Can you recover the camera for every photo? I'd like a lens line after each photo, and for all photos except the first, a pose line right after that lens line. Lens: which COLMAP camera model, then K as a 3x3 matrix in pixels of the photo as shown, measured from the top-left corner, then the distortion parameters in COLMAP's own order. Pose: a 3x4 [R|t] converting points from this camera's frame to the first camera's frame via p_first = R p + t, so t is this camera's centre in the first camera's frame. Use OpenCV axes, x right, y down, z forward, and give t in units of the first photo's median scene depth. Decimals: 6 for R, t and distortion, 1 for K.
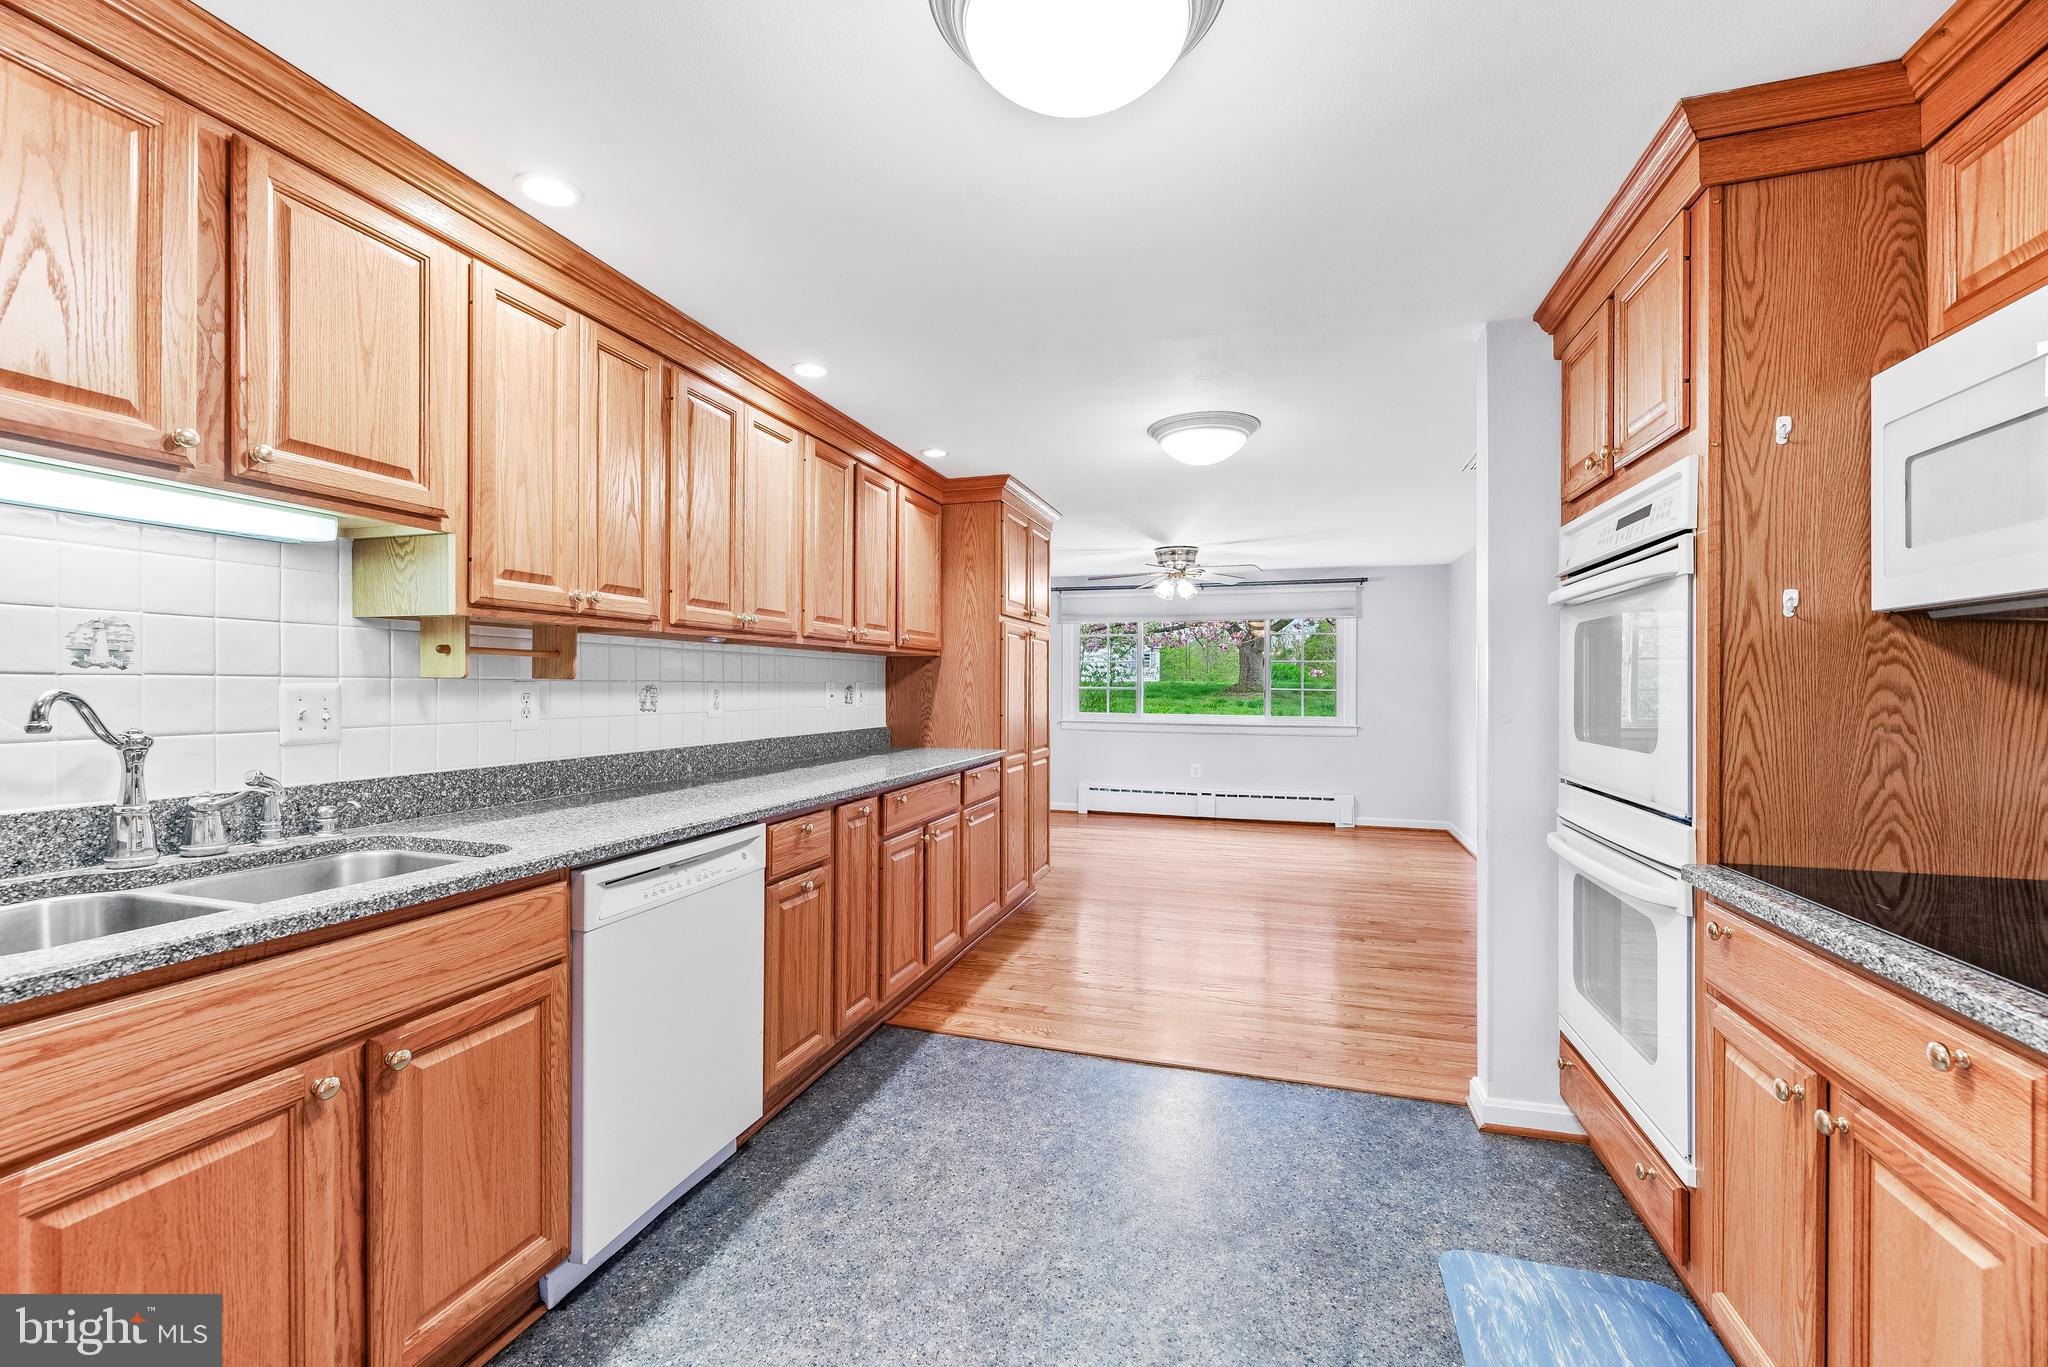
lens RADIAL K [[852.3, 0, 1024.0], [0, 852.3, 683.5], [0, 0, 1]] dist [0.000604, -0.000297]
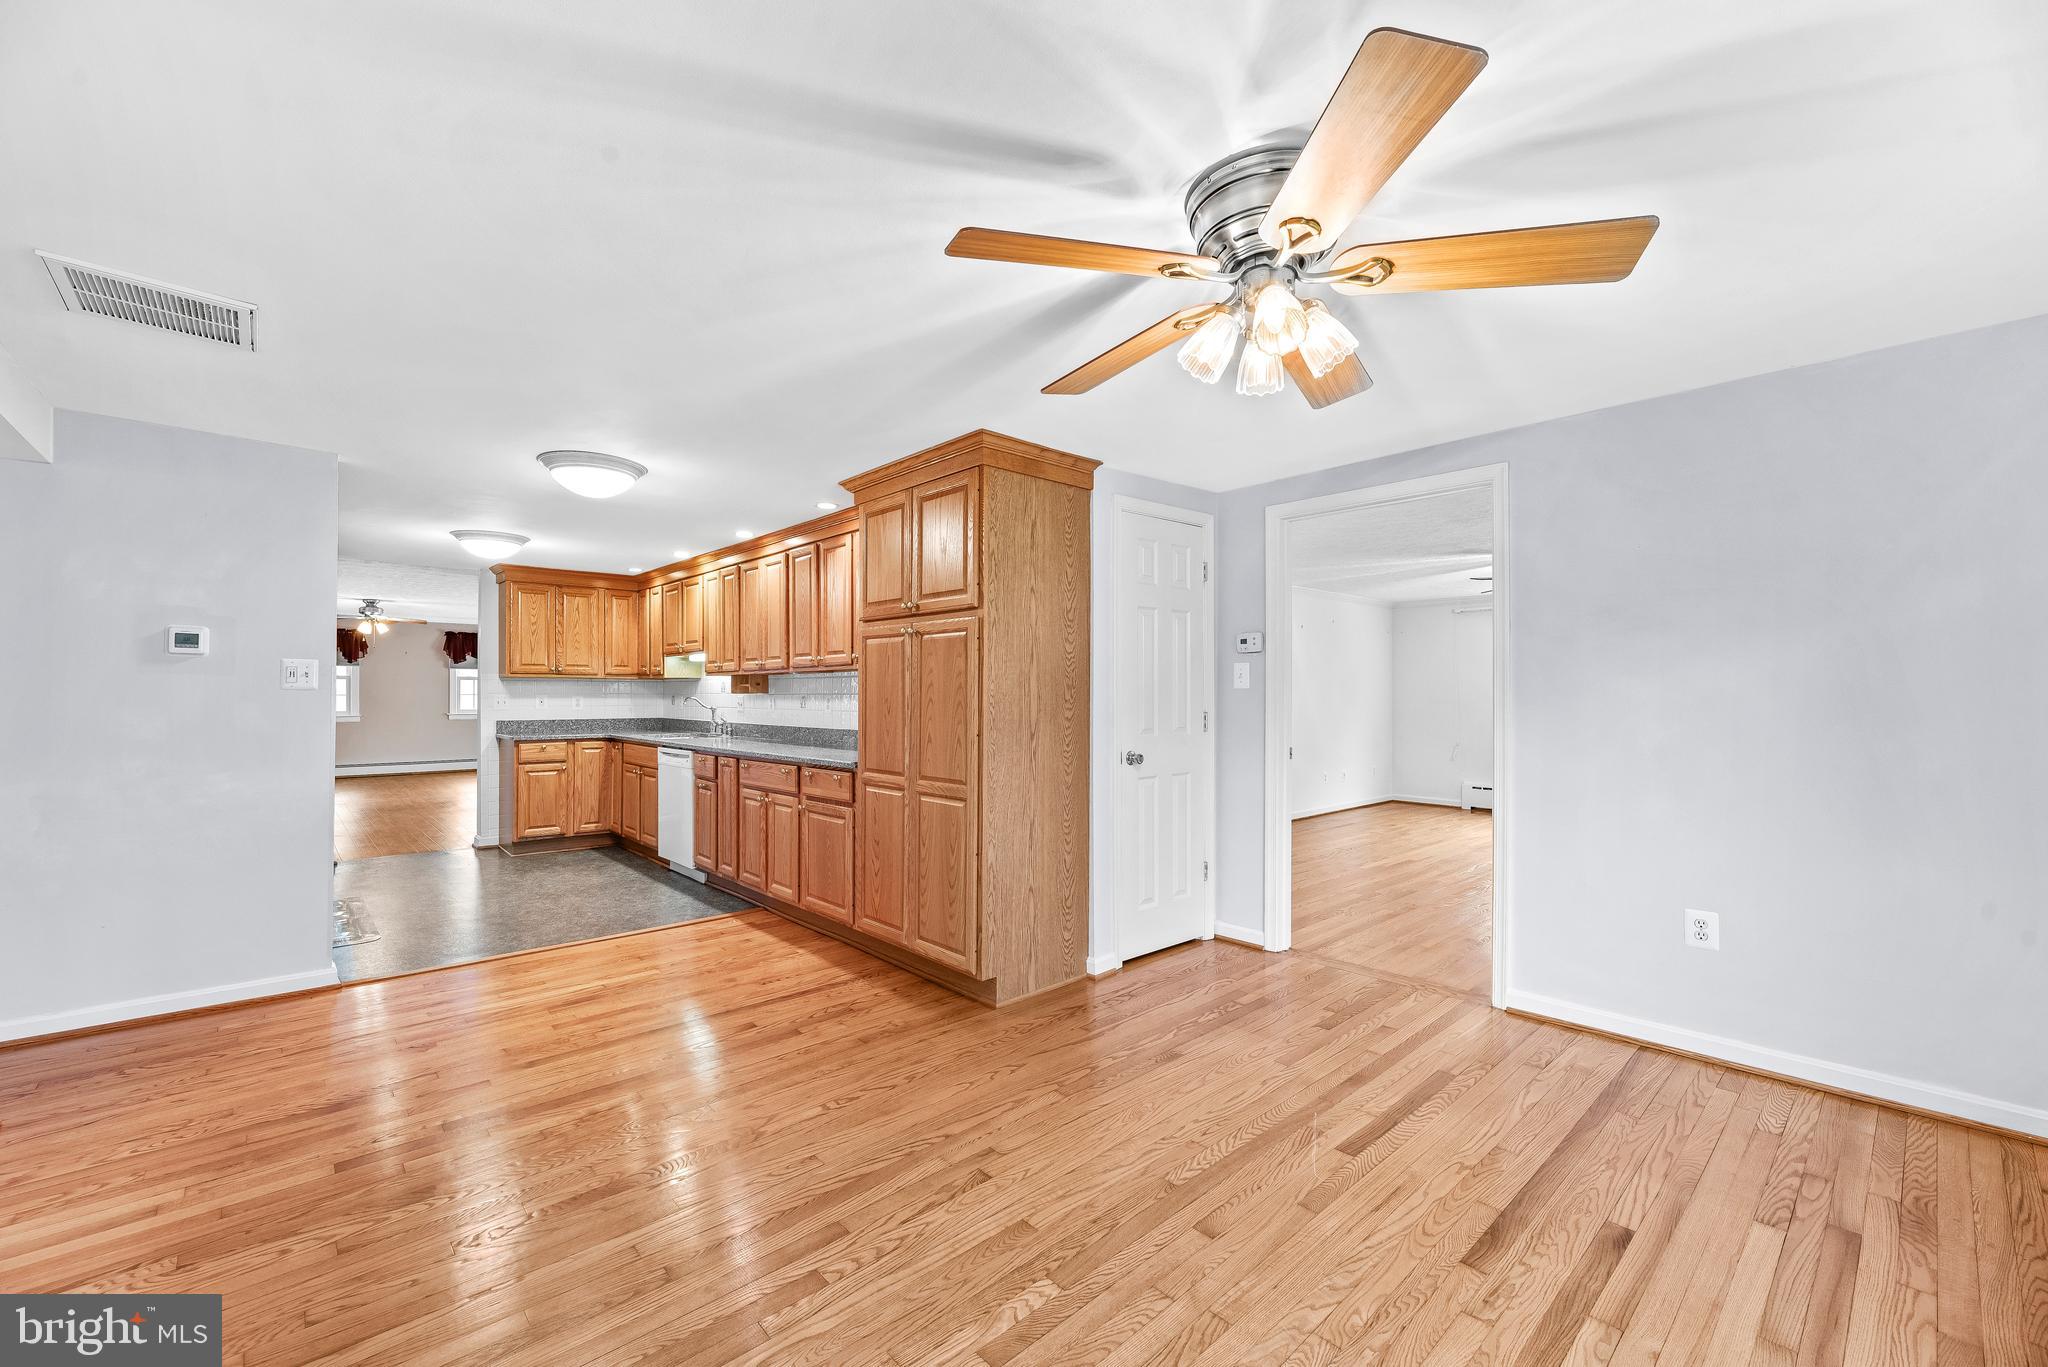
lens RADIAL K [[824.1, 0, 1014.1], [0, 824.1, 697.6], [0, 0, 1]] dist [0.000275, -0.000033]
pose [[-0.513860, -0.001374, -0.857873, 1.005868], [-0.001228, 0.999999, -0.000867, 0.006862], [0.857873, 0.000608, -0.513861, 2.407739]]
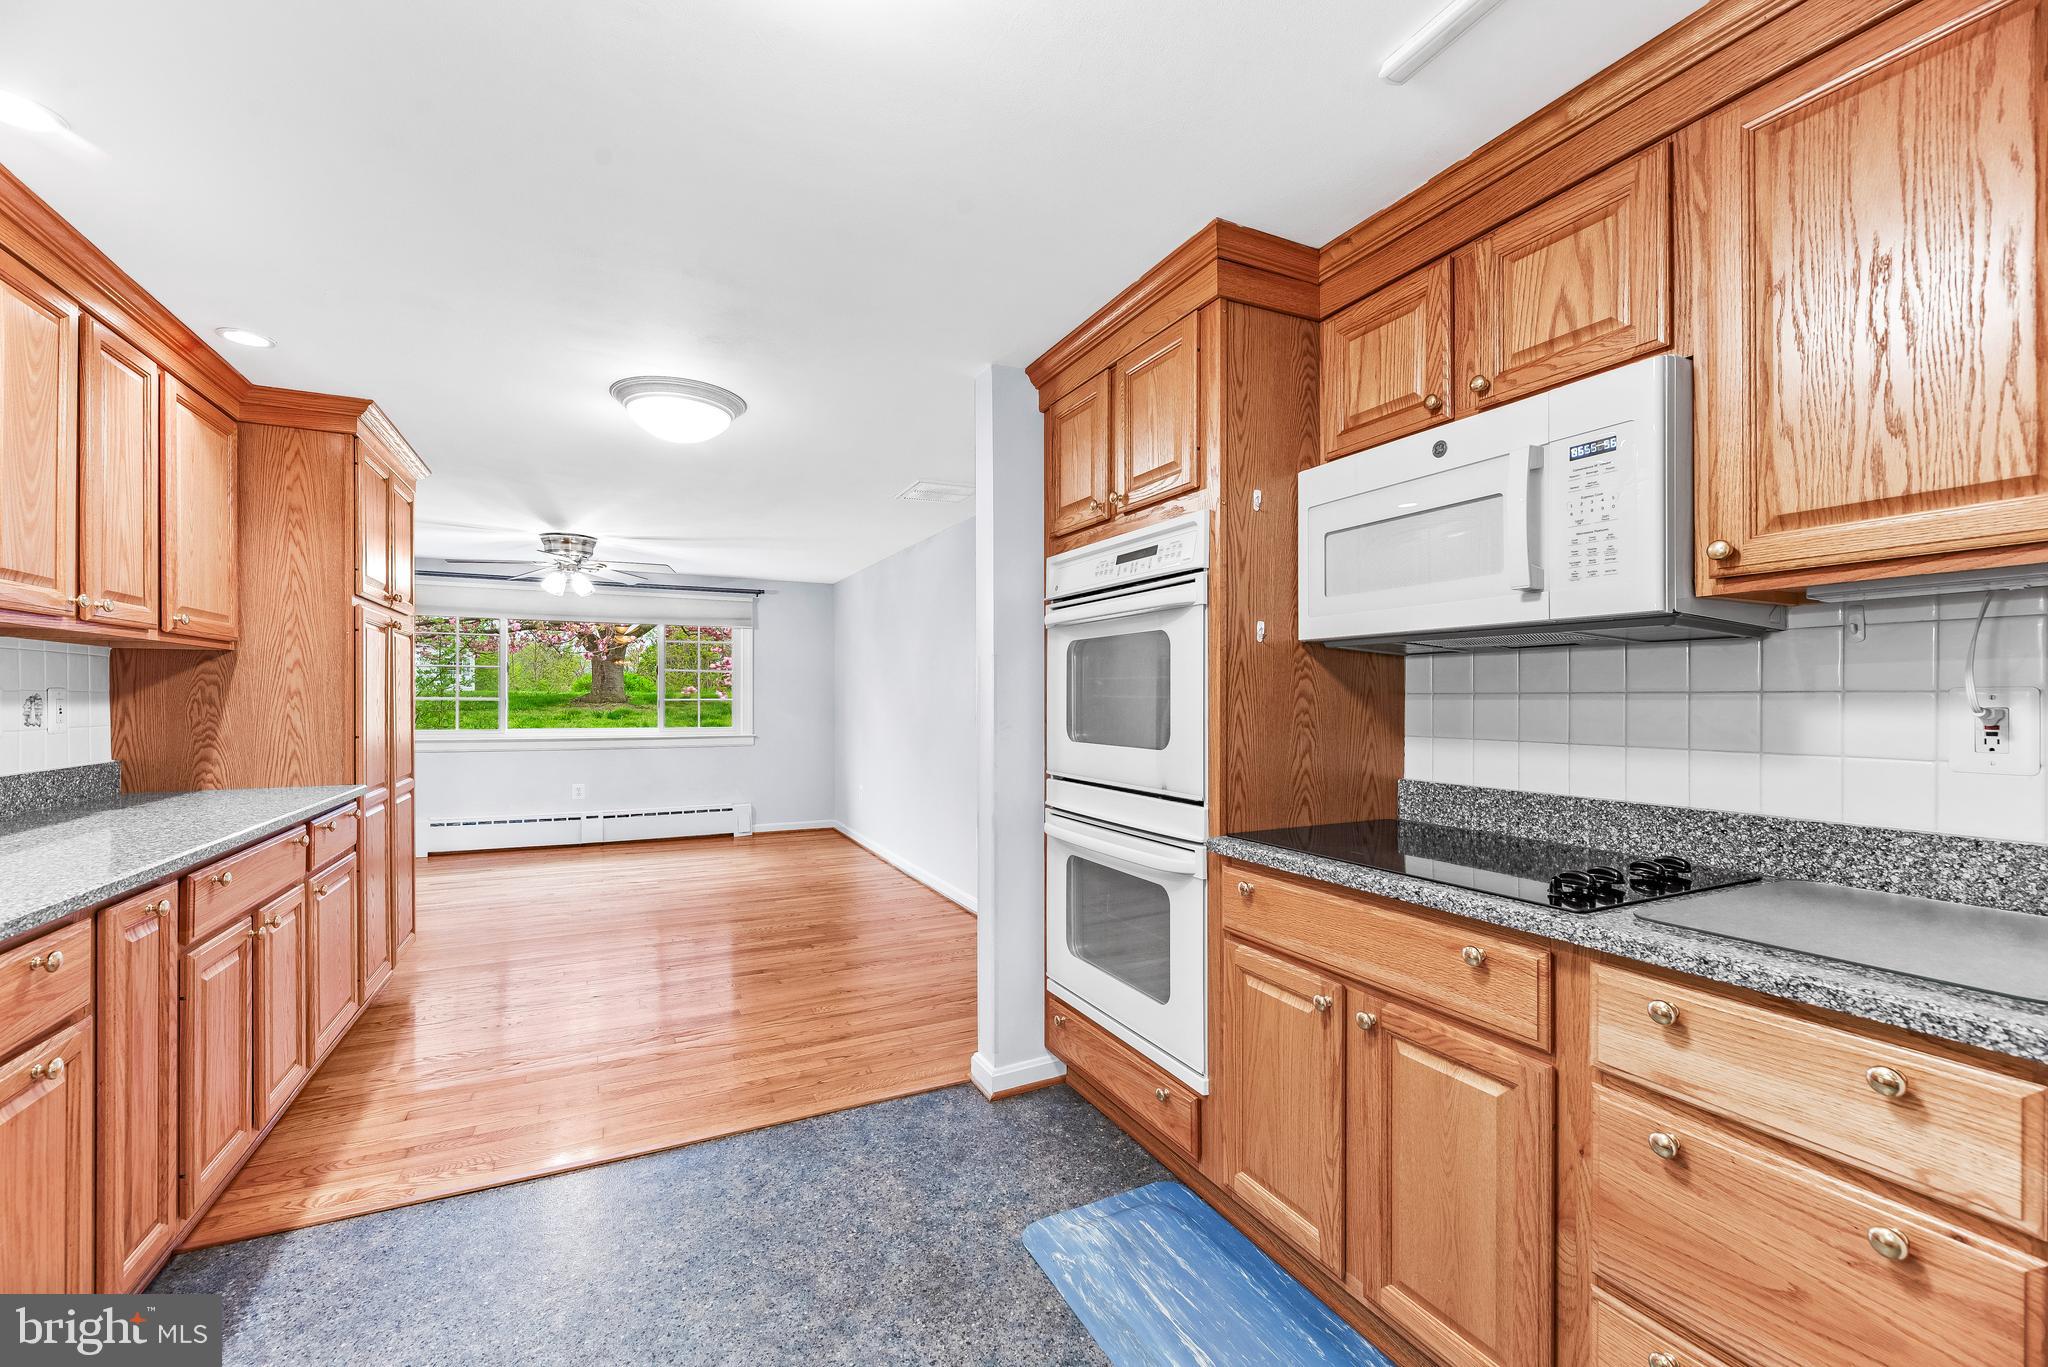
lens RADIAL K [[824.1, 0, 1014.1], [0, 824.1, 697.6], [0, 0, 1]] dist [0.000275, -0.000033]
pose [[0.729169, -0.002350, 0.684330, -0.142710], [-0.000804, 0.999990, 0.004291, 0.001542], [-0.684333, -0.003680, 0.729160, 0.181283]]
